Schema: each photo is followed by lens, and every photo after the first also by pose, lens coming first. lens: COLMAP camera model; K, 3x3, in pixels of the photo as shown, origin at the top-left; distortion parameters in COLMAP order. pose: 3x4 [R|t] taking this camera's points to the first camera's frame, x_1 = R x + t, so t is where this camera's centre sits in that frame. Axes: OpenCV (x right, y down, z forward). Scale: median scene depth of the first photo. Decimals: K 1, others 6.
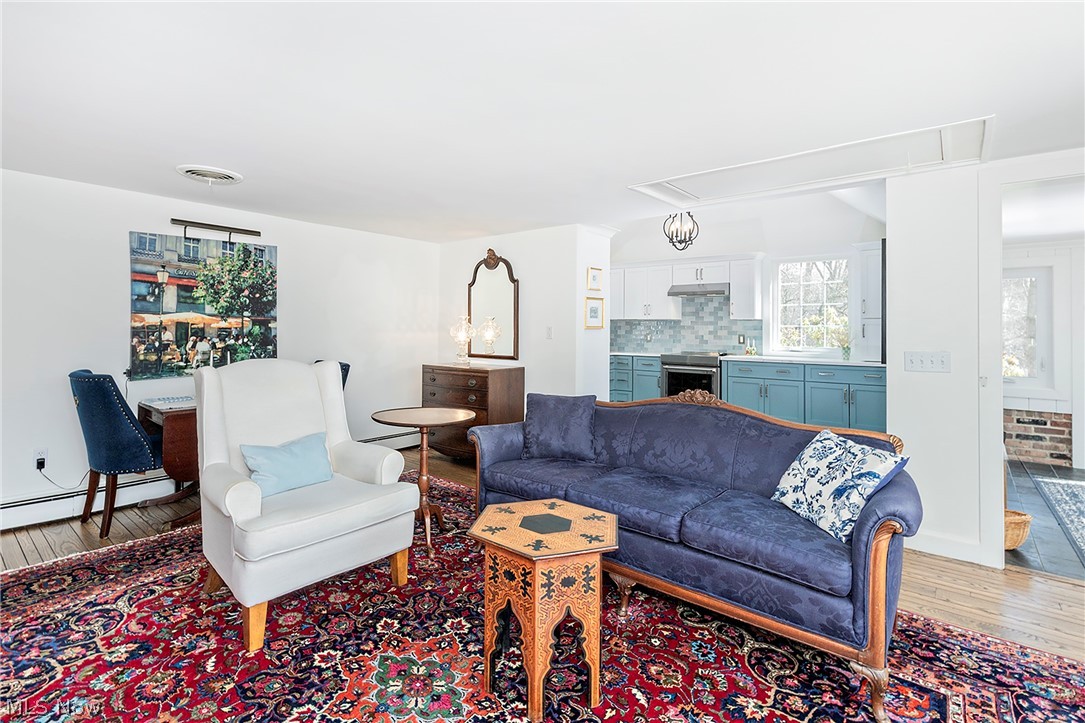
lens RADIAL K [[507.9, 0, 549.5], [0, 507.9, 318.7], [0, 0, 1]] dist [0.001463, -0.000457]
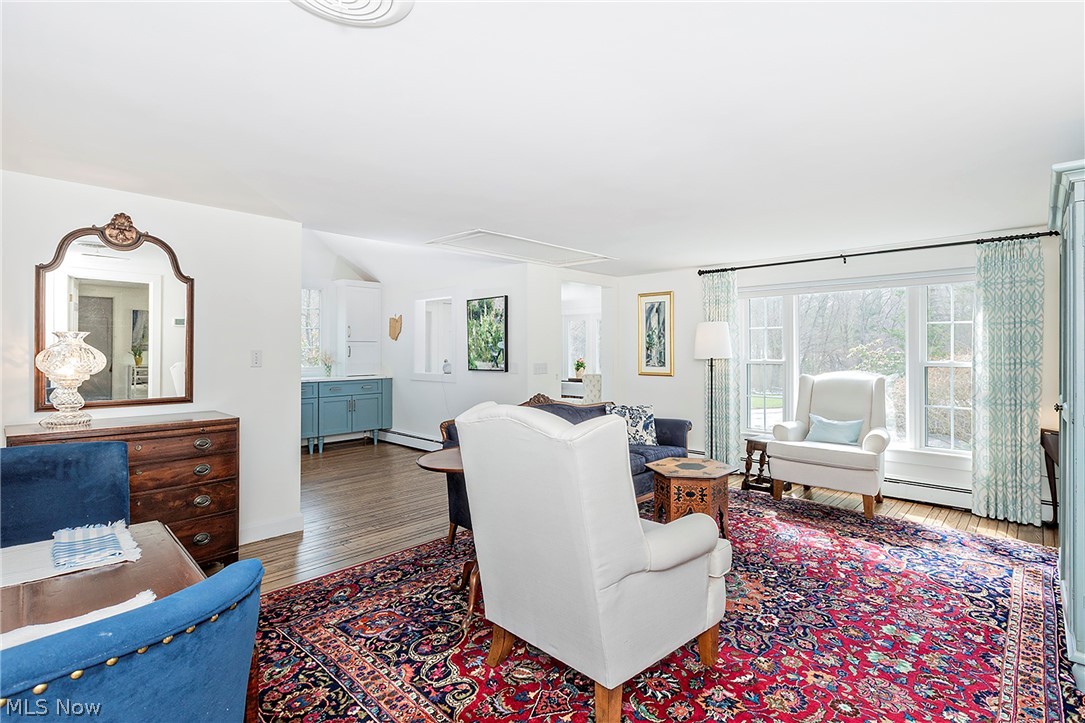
lens RADIAL K [[507.9, 0, 549.4], [0, 507.9, 342.0], [0, 0, 1]] dist [0.001463, -0.000457]
pose [[0.096722, 0.007007, 0.995287, -1.617902], [-0.009386, 0.999937, -0.006127, 0.010575], [-0.995267, -0.008750, 0.096782, 1.213542]]
